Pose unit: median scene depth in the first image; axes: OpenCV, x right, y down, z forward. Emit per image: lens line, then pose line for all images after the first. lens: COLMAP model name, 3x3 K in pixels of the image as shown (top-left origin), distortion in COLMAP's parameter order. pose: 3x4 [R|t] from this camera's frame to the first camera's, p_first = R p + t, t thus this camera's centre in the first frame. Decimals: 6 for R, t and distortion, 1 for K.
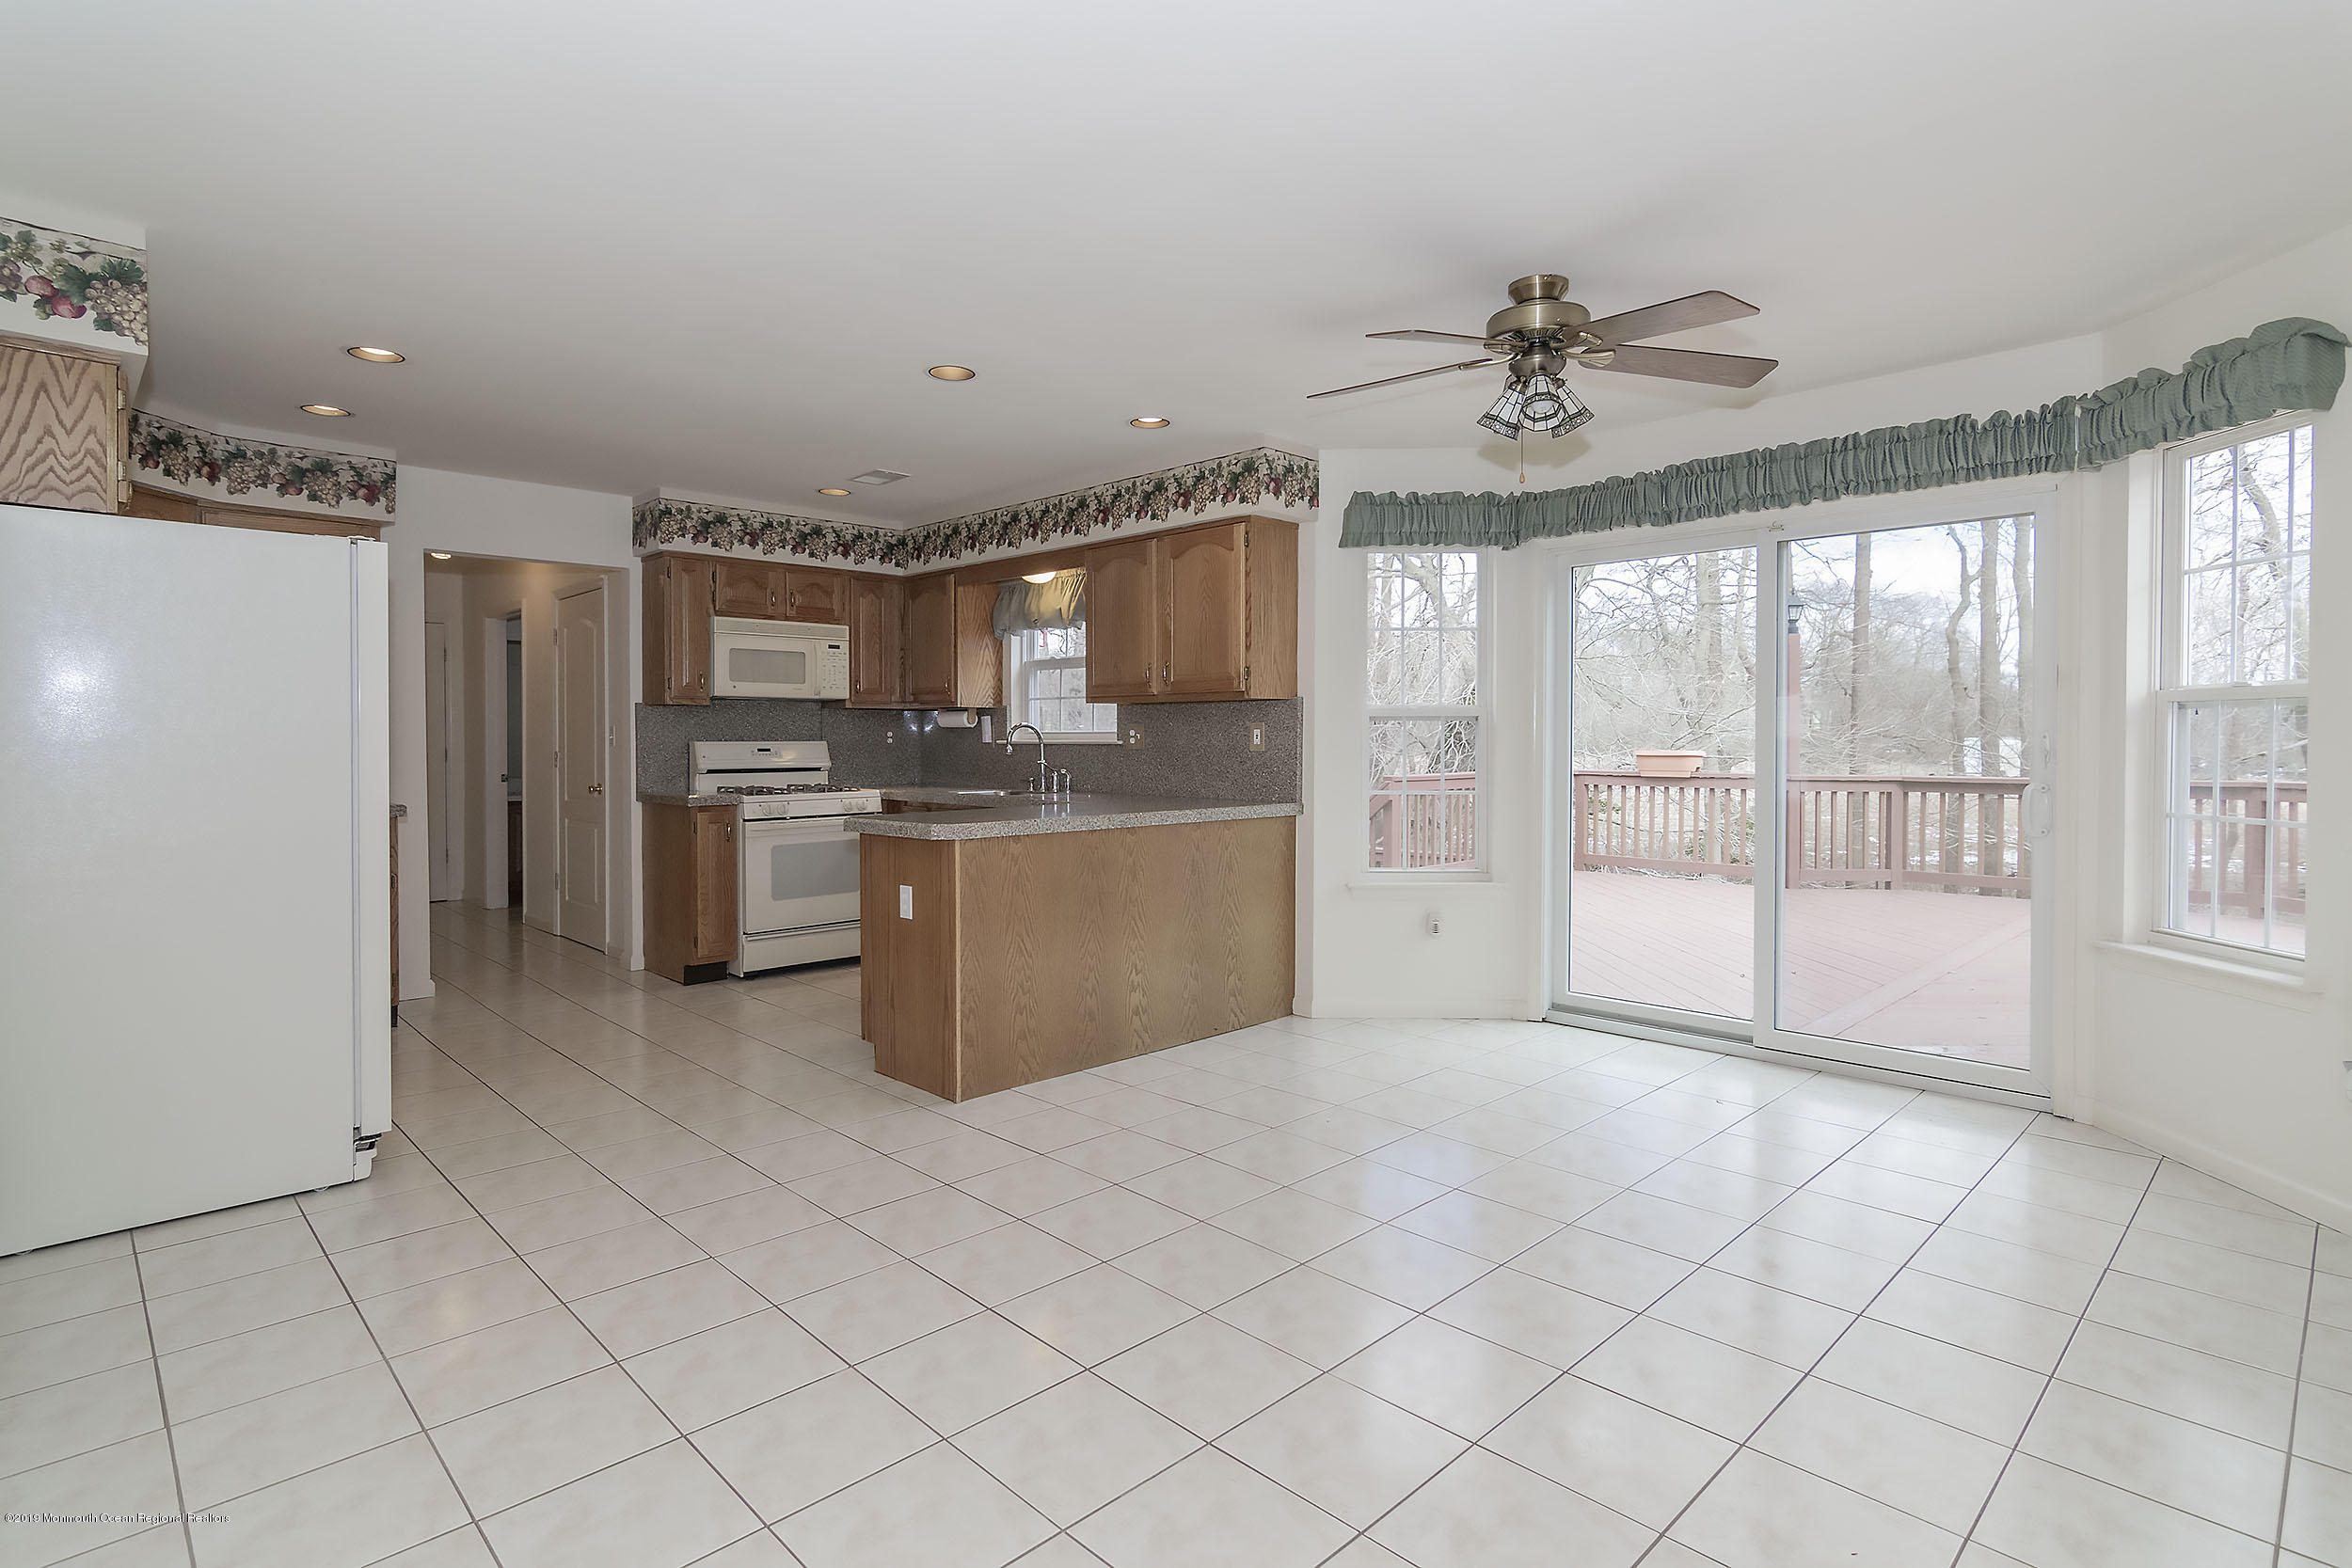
lens RADIAL K [[1158.3, 0, 1169.4], [0, 1158.3, 754.0], [0, 0, 1]] dist [0.001123, 0.000574]
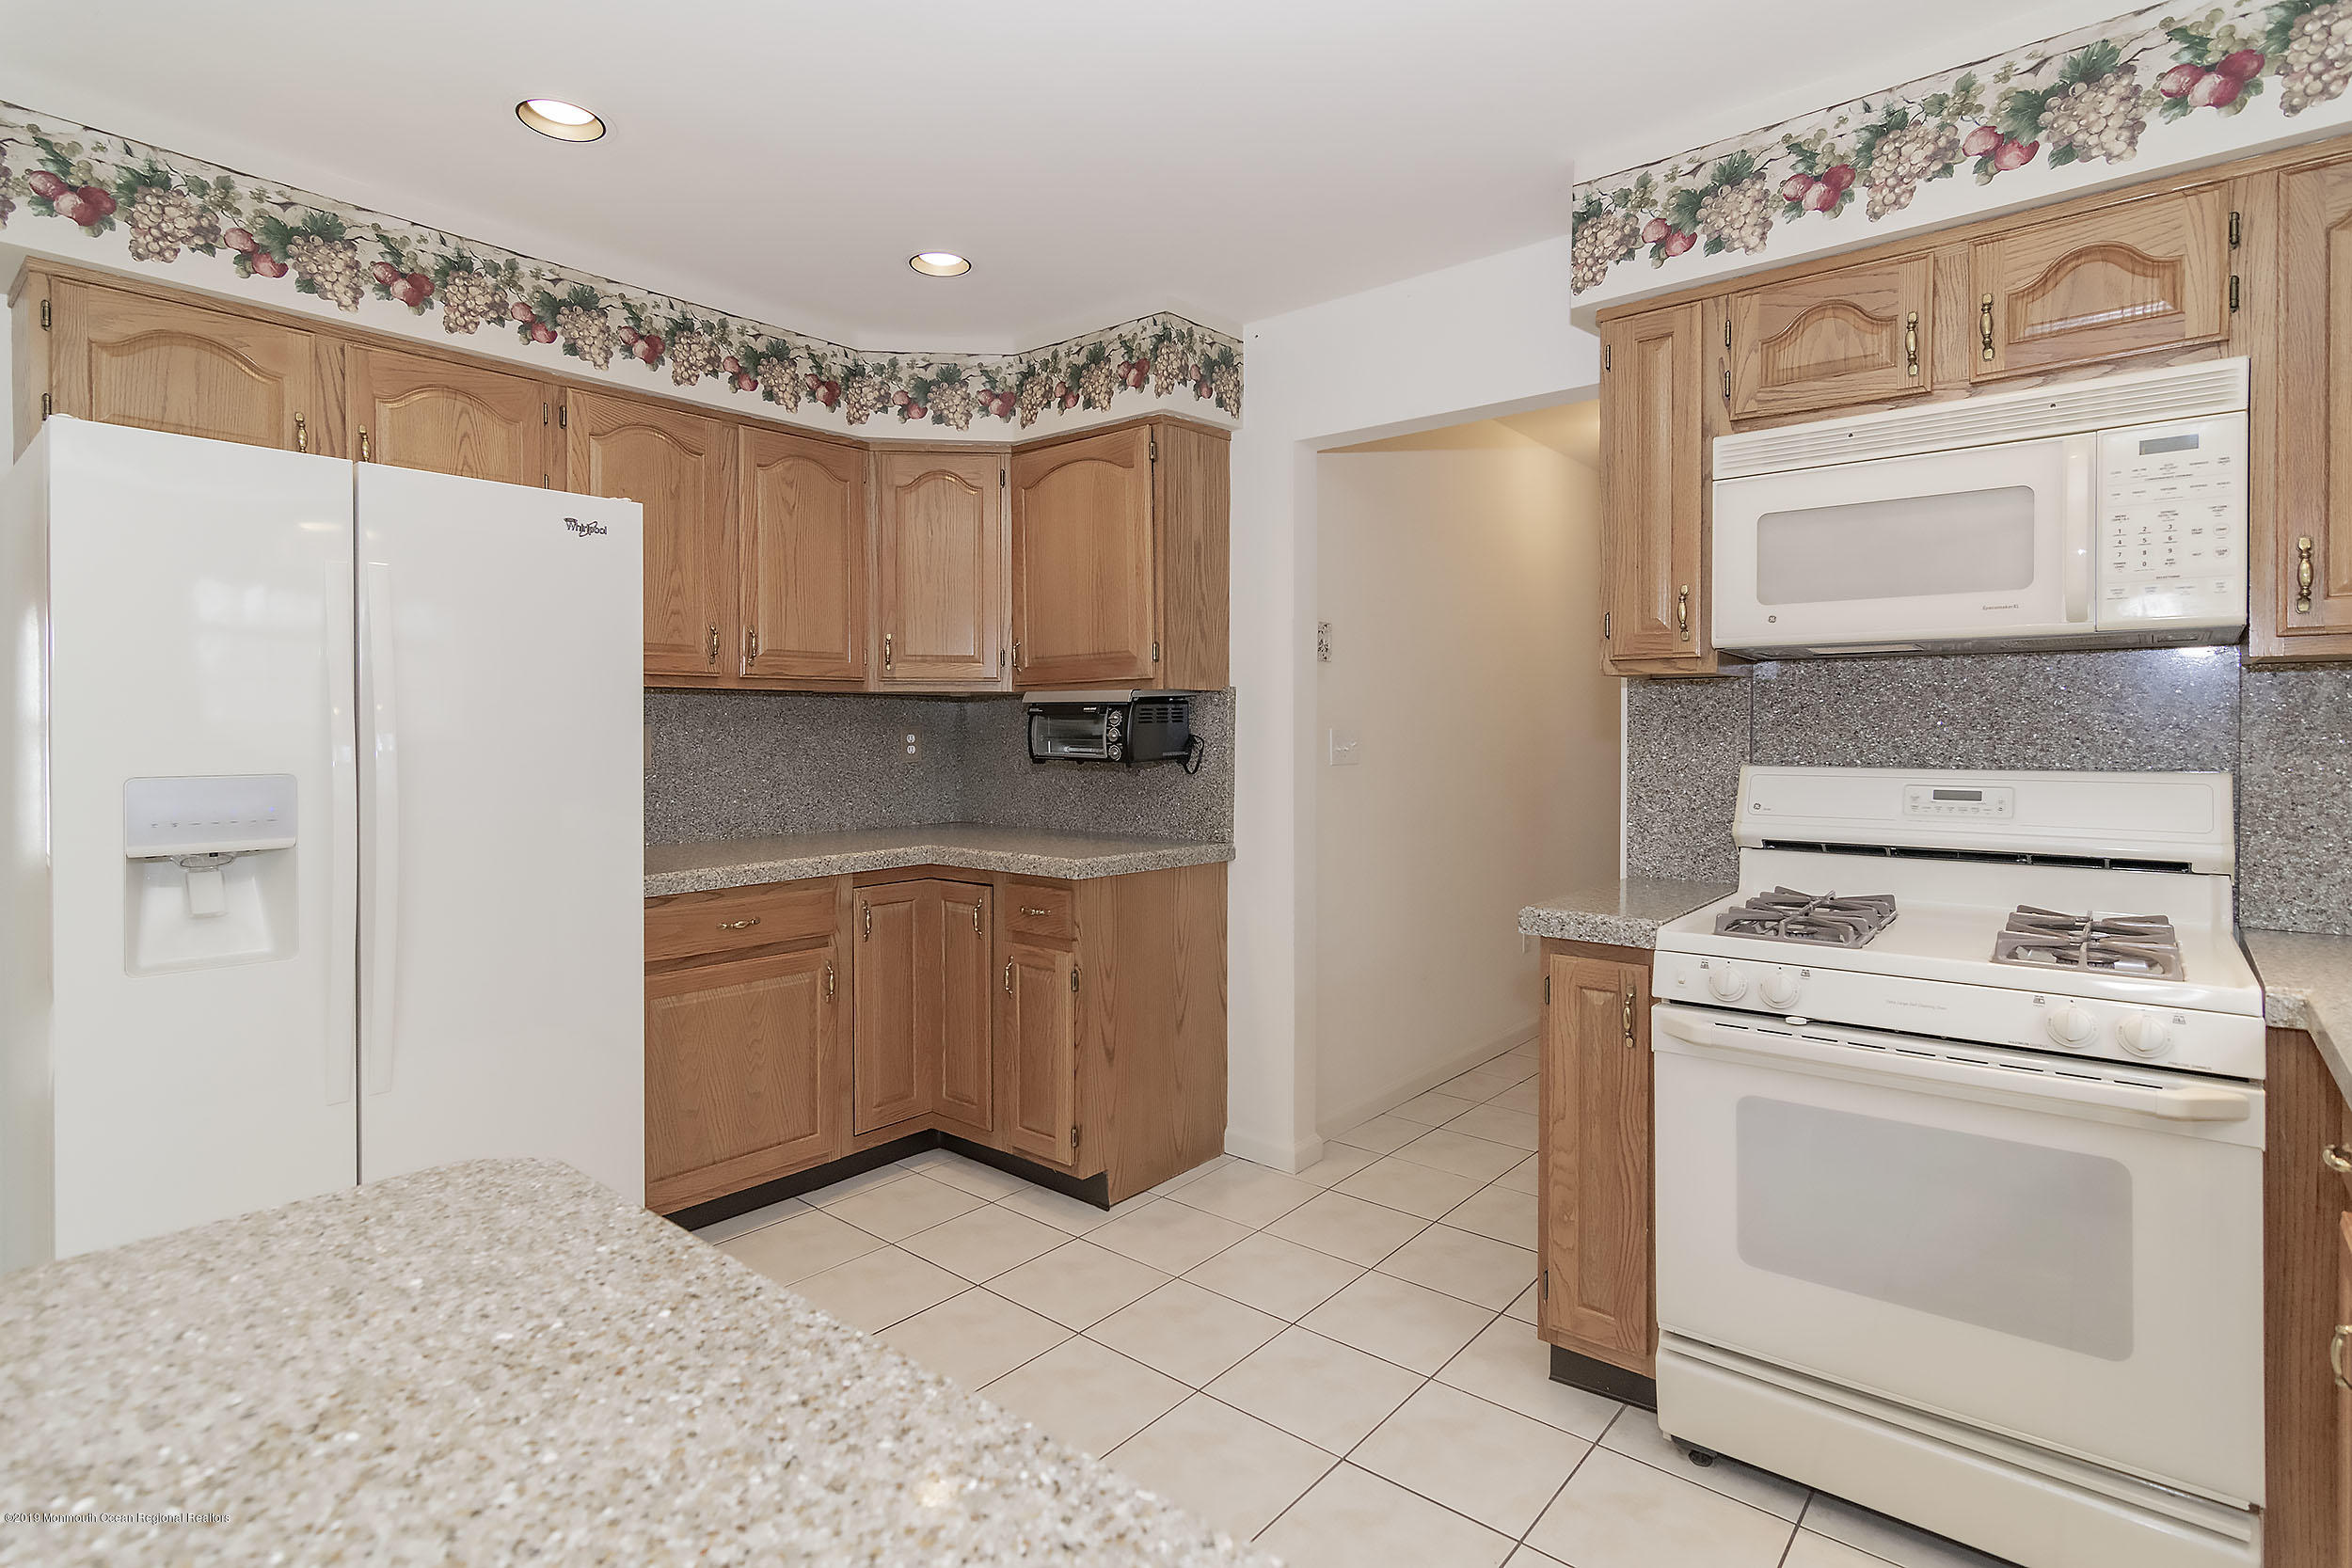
lens RADIAL K [[1146.0, 0, 1179.5], [0, 1146.0, 736.4], [0, 0, 1]] dist [-0.003213, -0.000265]
pose [[0.105665, 0.002594, -0.994398, -0.041517], [-0.015861, 0.999874, 0.000923, -0.019579], [0.994275, 0.015675, 0.105693, 0.819609]]
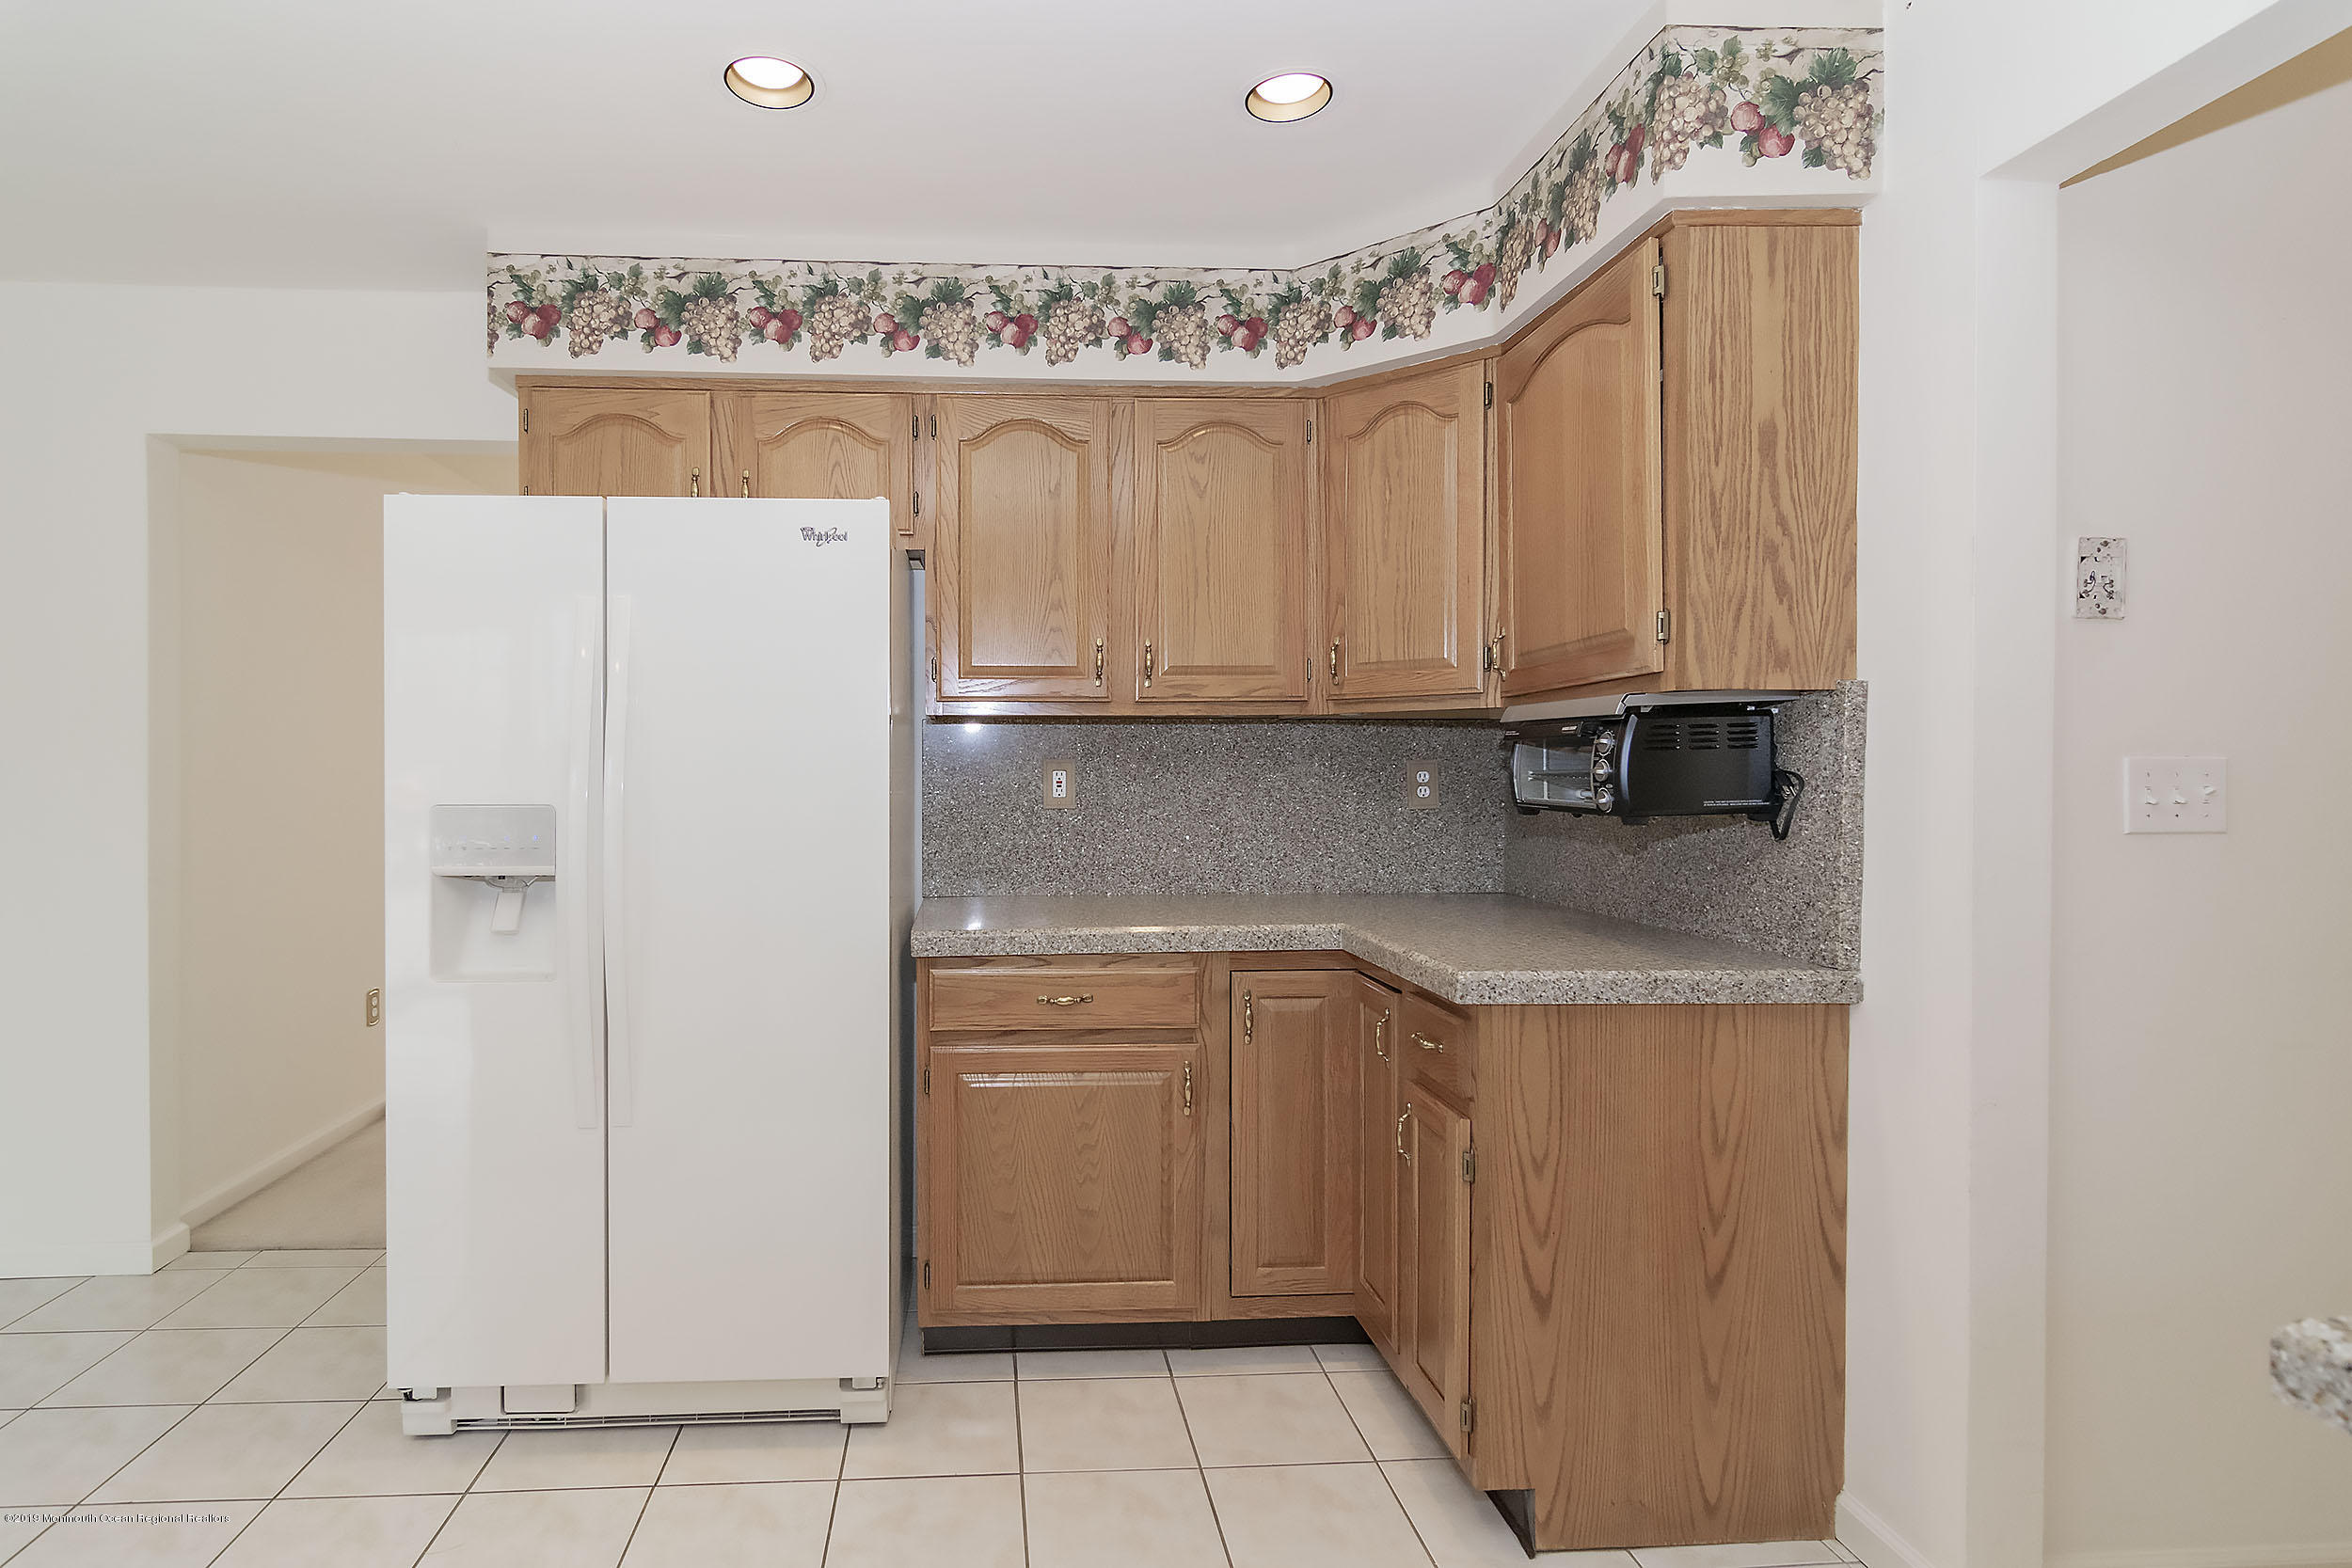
lens RADIAL K [[1189.2, 0, 1051.0], [0, 1189.2, 780.6], [0, 0, 1]] dist [-0.002648, -0.000381]
pose [[-0.650414, 0.002816, -0.759575, -0.229983], [-0.014164, 0.999774, 0.015835, -0.019517], [0.759448, 0.021058, -0.650227, 0.953186]]
